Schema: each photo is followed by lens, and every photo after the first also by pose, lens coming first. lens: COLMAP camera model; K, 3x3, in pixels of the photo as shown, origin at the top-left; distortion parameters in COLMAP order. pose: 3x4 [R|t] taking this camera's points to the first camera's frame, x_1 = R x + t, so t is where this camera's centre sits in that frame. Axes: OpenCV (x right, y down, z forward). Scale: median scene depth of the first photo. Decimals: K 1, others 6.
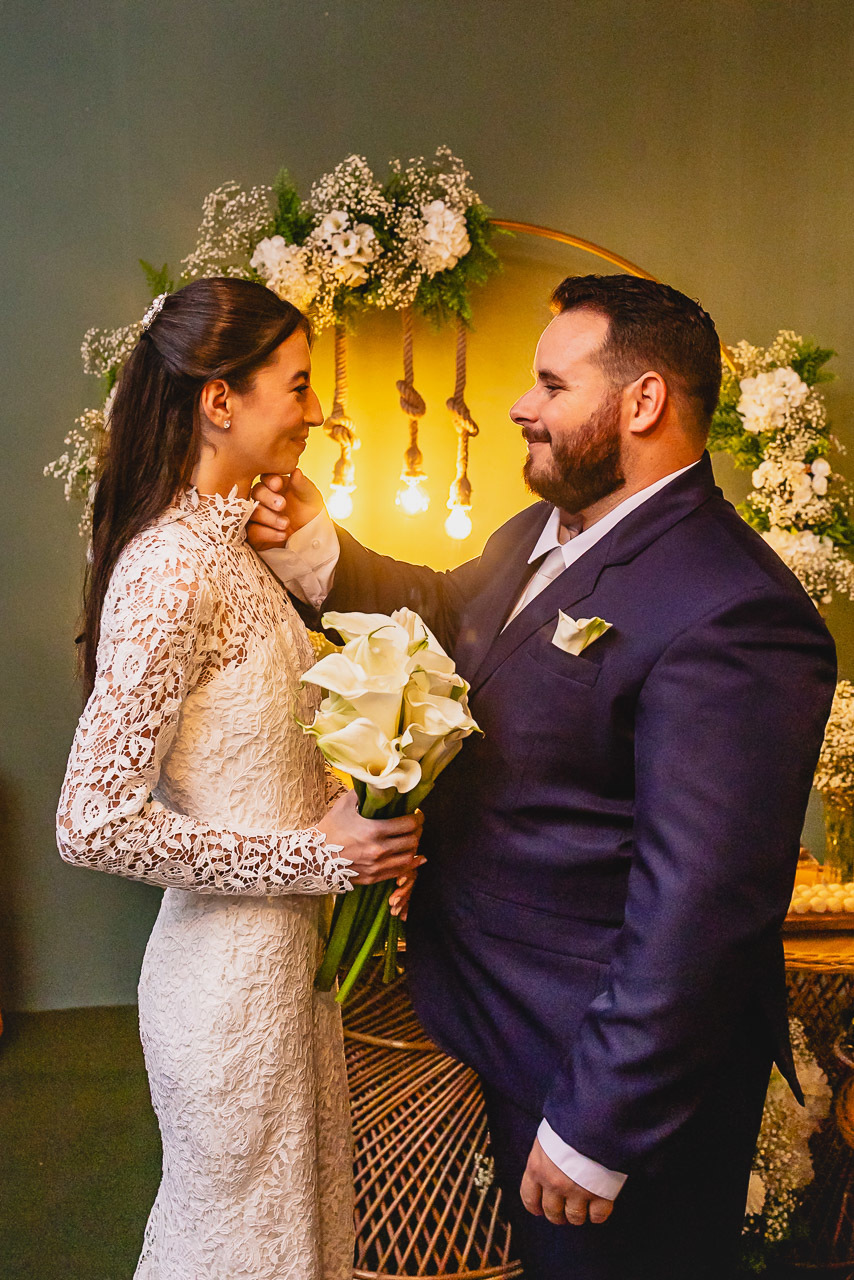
lens RADIAL K [[1332.9, 0, 428.5], [0, 1332.9, 573.7], [0, 0, 1]] dist [-0.004967, 0.000000]
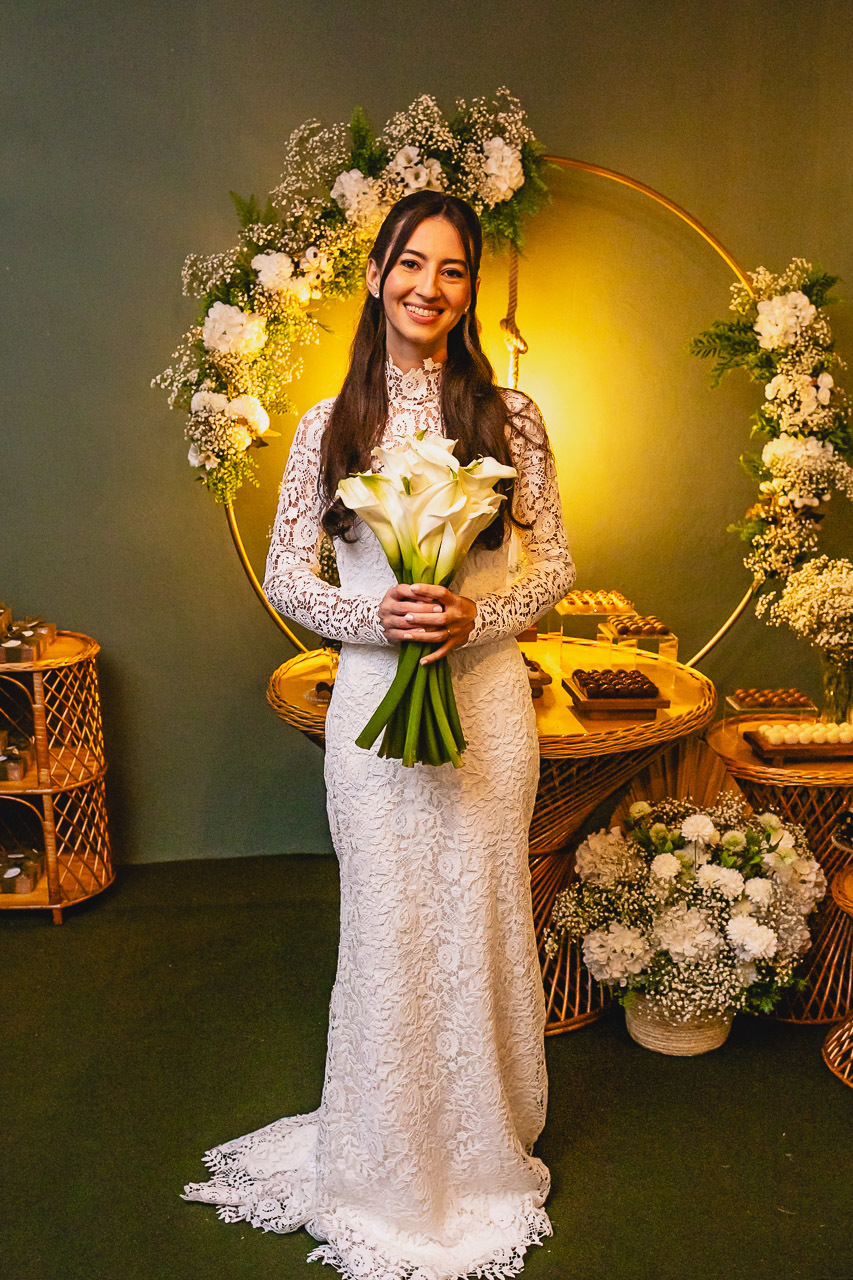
lens RADIAL K [[1332.9, 0, 417.5], [0, 1332.9, 695.8], [0, 0, 1]] dist [-0.004967, 0.000000]
pose [[0.999713, -0.005455, 0.023322, -0.088689], [0.002589, 0.992623, 0.121213, 0.051582], [-0.023811, -0.121117, 0.992353, -0.171571]]
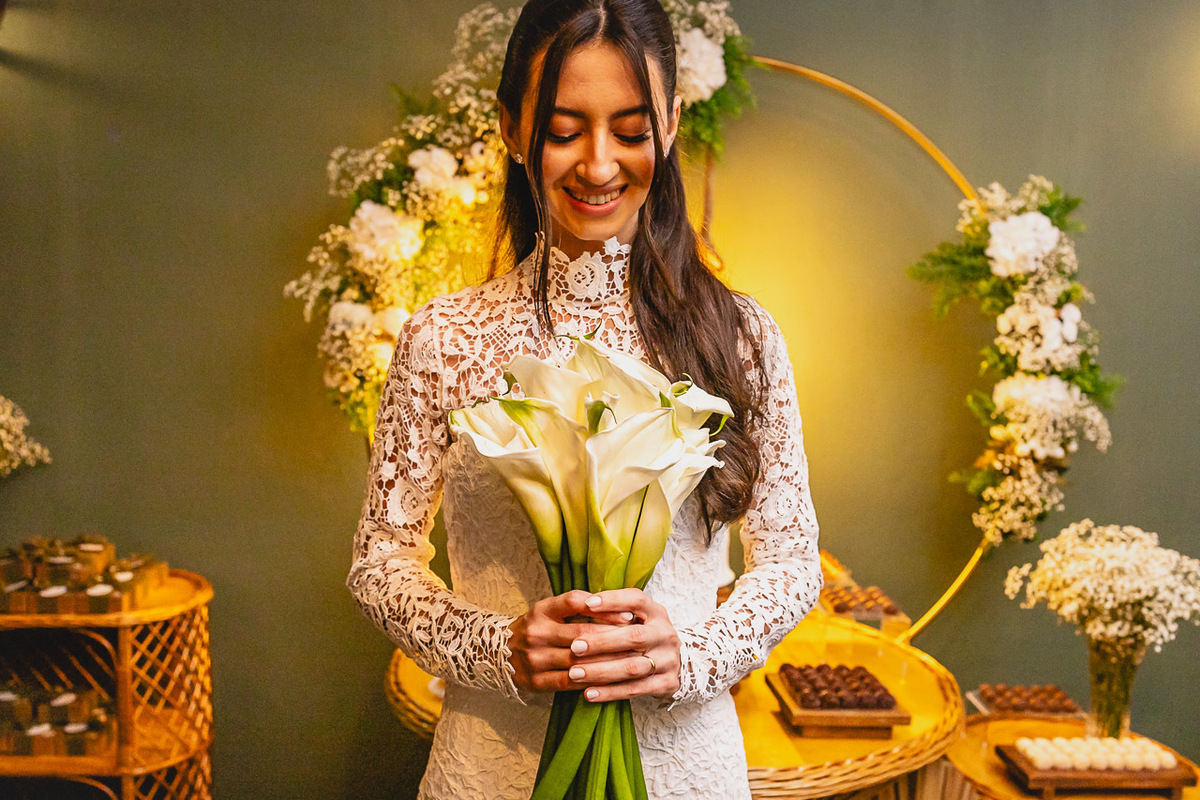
lens RADIAL K [[1128.7, 0, 599.2], [0, 1128.7, 418.6], [0, 0, 1]] dist [-0.013967, 0.000000]
pose [[0.999491, 0.030471, 0.009501, -0.063140], [-0.030178, 0.999109, -0.029516, 0.034768], [-0.010392, 0.029215, 0.999519, 0.172532]]
